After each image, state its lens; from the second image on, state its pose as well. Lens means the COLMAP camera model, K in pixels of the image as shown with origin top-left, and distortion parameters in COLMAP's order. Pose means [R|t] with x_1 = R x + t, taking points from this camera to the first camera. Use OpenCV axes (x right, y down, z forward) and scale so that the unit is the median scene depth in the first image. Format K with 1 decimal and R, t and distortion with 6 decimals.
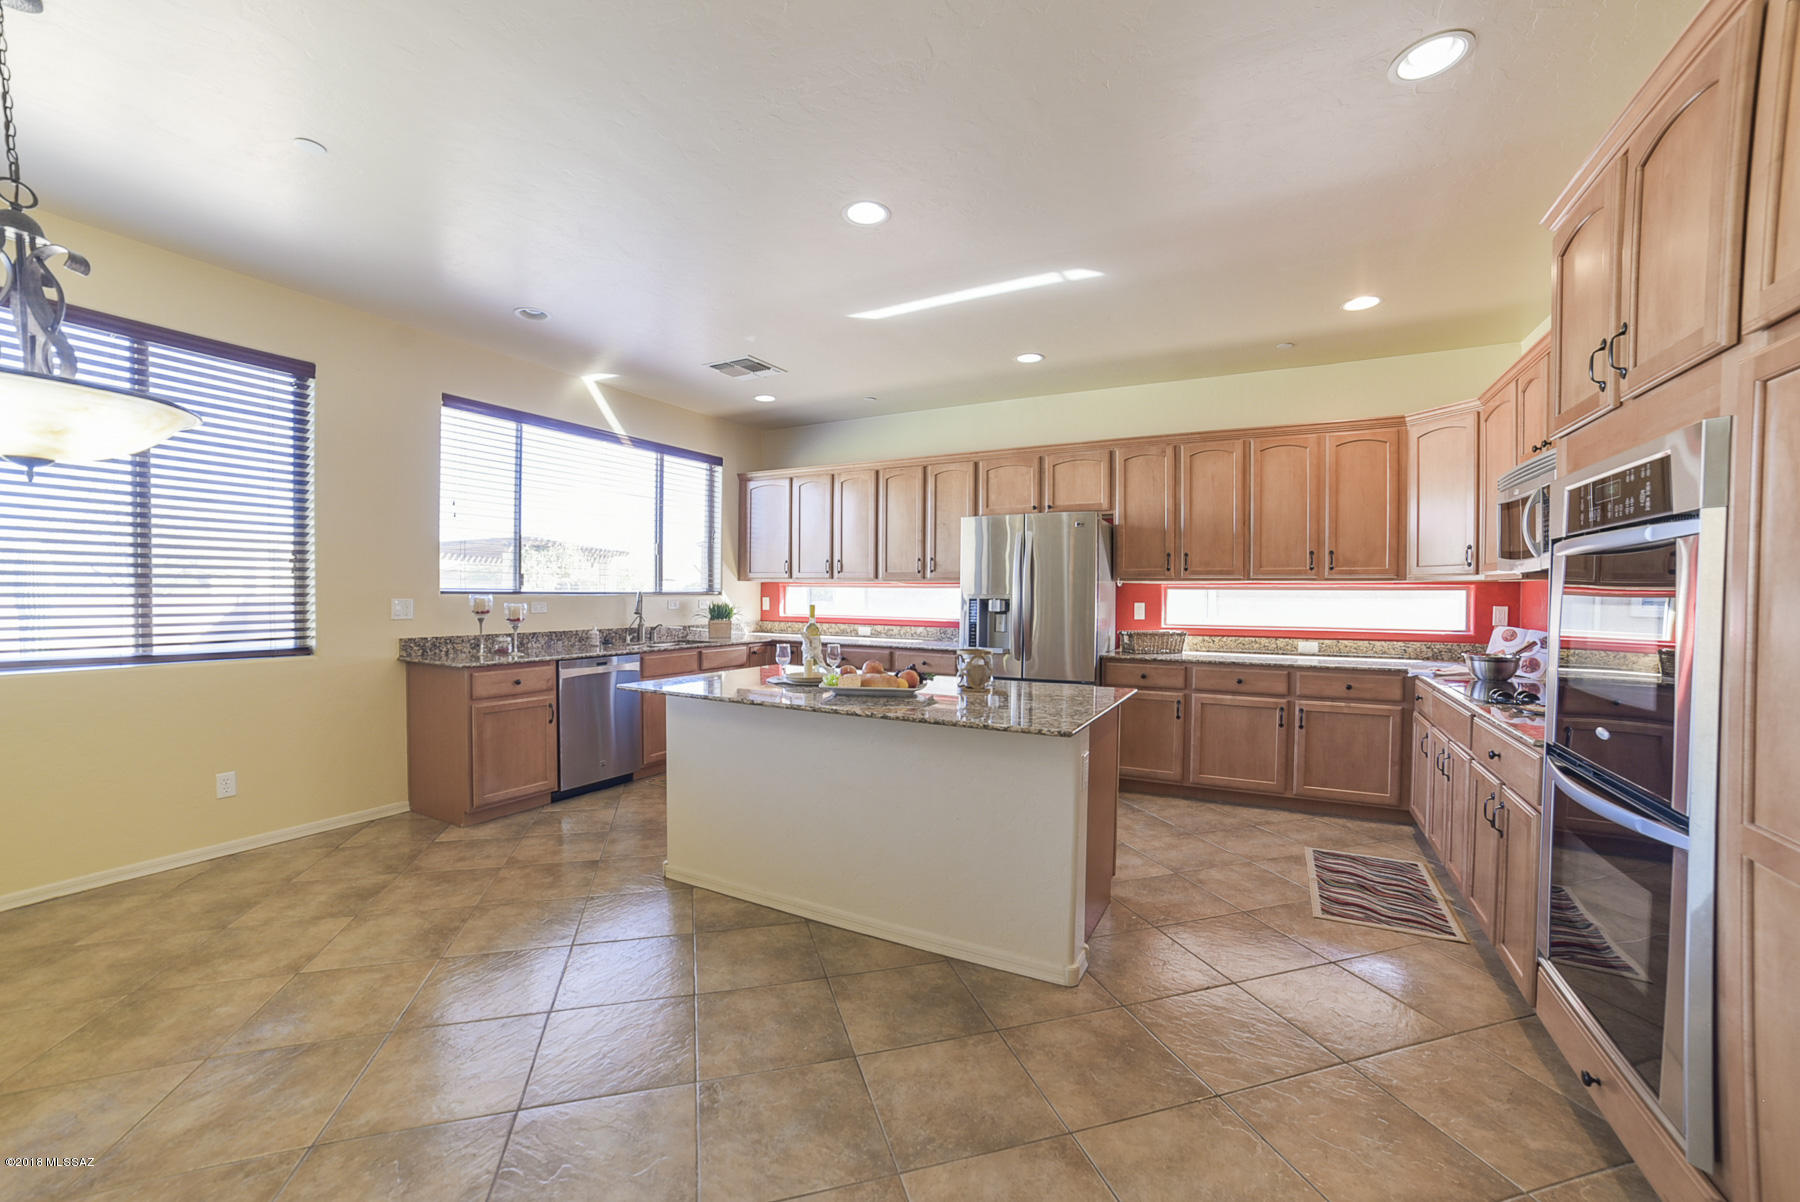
lens RADIAL K [[718.2, 0, 900.0], [0, 718.2, 601.0], [0, 0, 1]] dist [-0.076580, 0.028898]
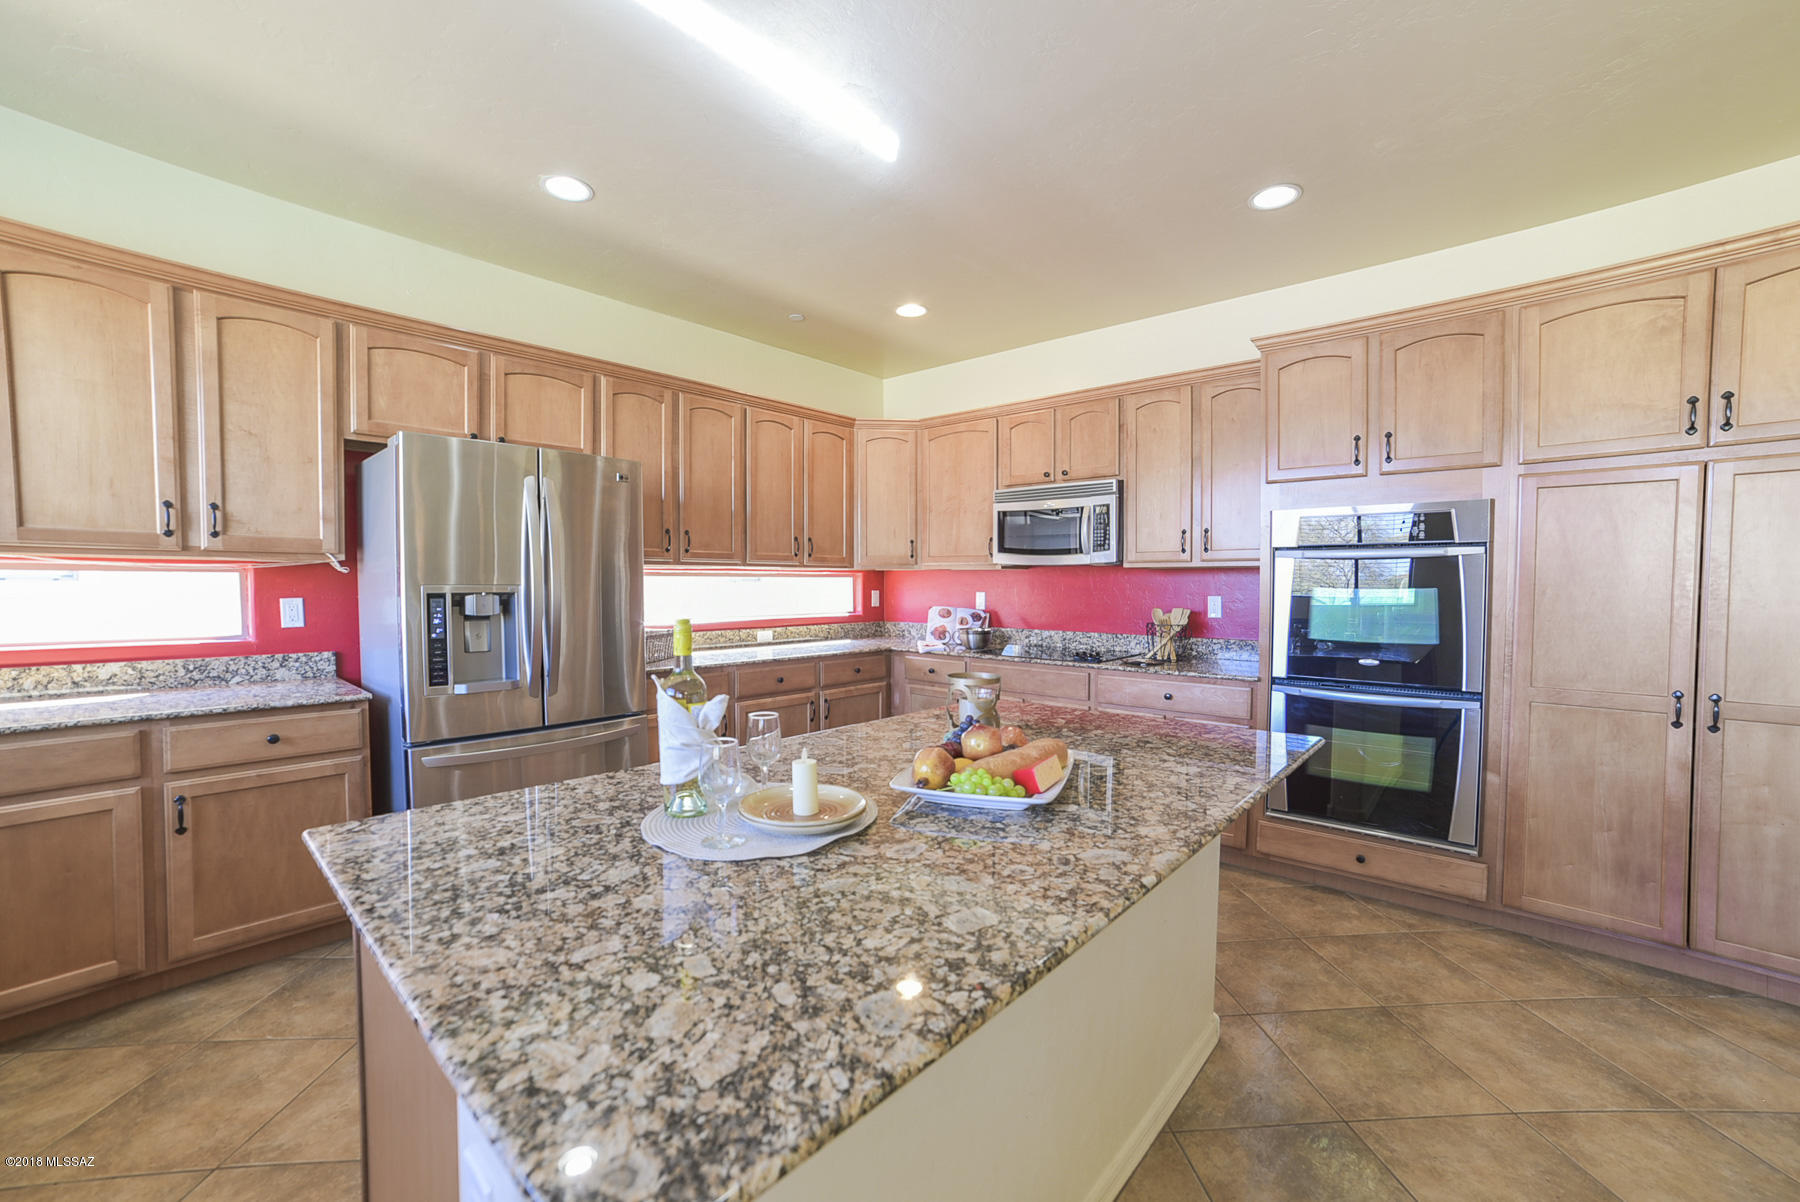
lens RADIAL K [[718.2, 0, 900.0], [0, 718.2, 601.0], [0, 0, 1]] dist [-0.076580, 0.028898]
pose [[0.228492, -0.031759, 0.973028, -0.329968], [0.010864, 0.999489, 0.030072, -0.009988], [-0.973485, 0.003700, 0.228721, 0.592194]]
